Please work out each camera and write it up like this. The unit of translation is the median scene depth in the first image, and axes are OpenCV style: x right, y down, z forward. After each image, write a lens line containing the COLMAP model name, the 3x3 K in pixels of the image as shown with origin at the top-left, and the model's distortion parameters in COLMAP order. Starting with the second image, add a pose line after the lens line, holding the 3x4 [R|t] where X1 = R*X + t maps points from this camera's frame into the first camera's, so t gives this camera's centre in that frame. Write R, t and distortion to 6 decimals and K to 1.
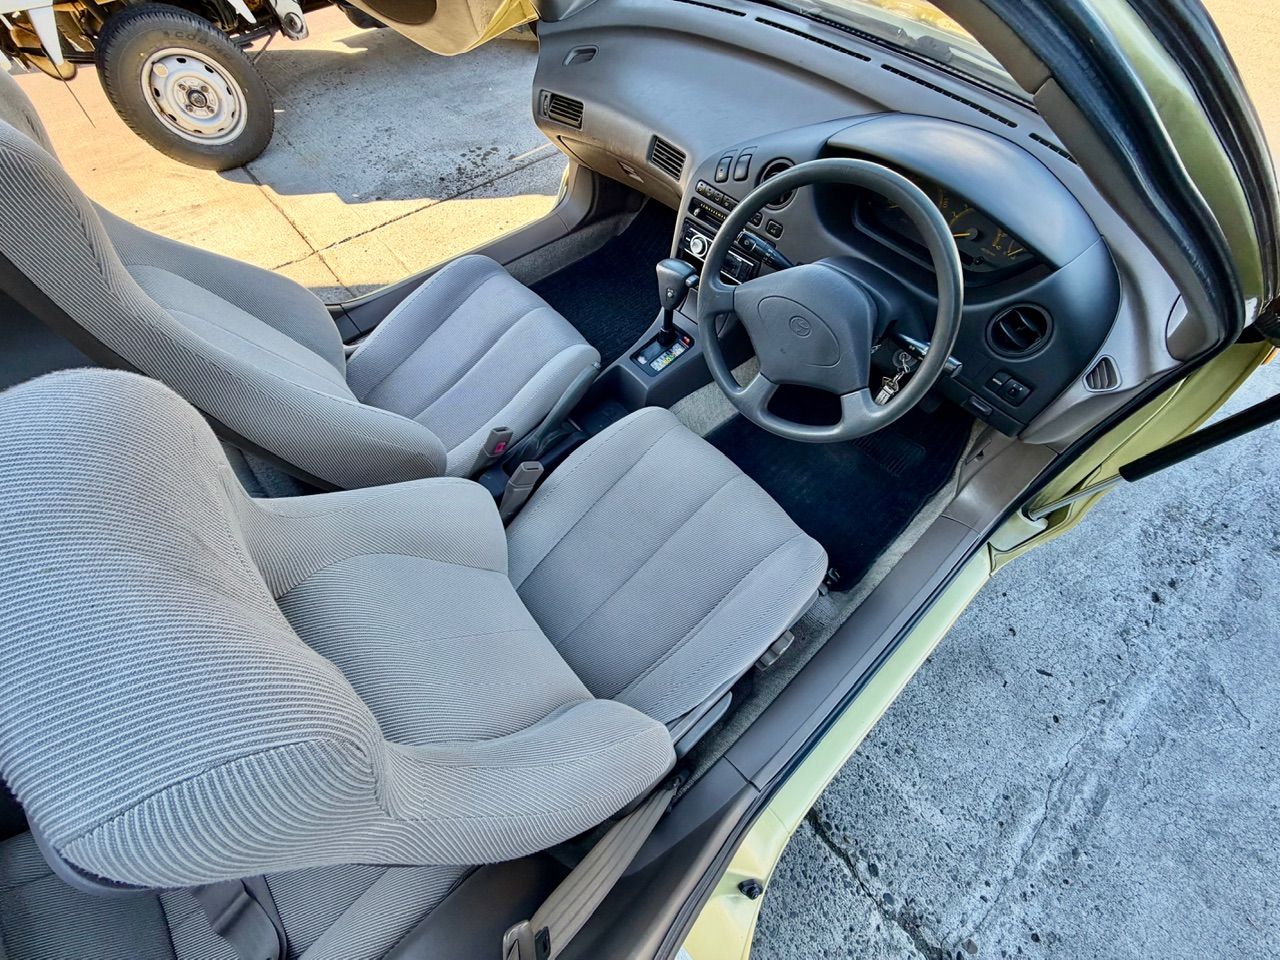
lens RADIAL K [[509.0, 0, 648.0], [0, 509.0, 488.5], [0, 0, 1]] dist [-0.000024, 0.000136]
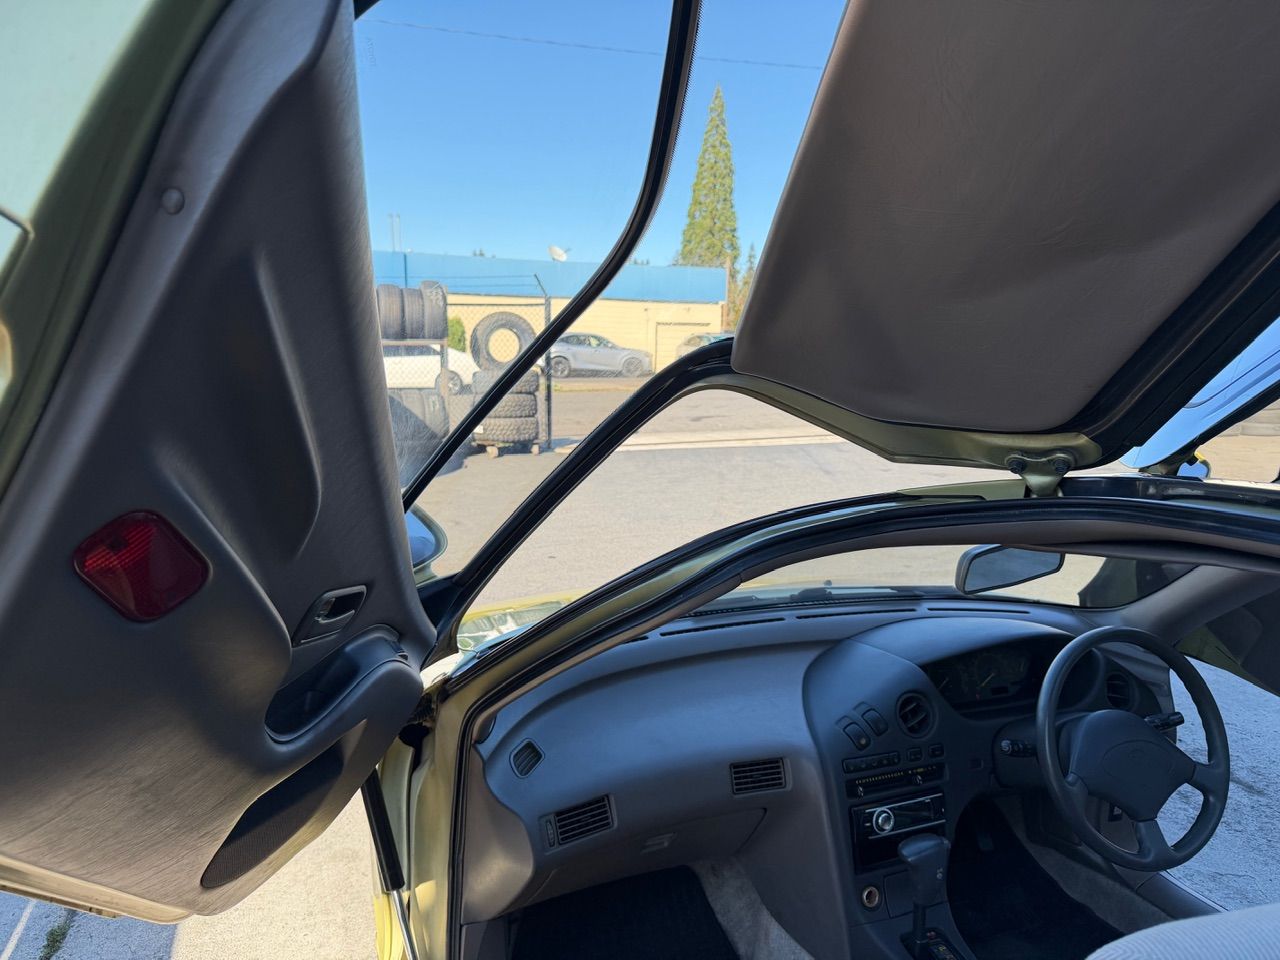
lens RADIAL K [[910.5, 0, 632.9], [0, 910.5, 482.5], [0, 0, 1]] dist [0.016464, -0.027945]
pose [[0.384247, -0.143467, 0.912015, -1.232097], [0.797363, 0.549512, -0.249500, -0.691338], [-0.465368, 0.823076, 0.325544, 0.257583]]
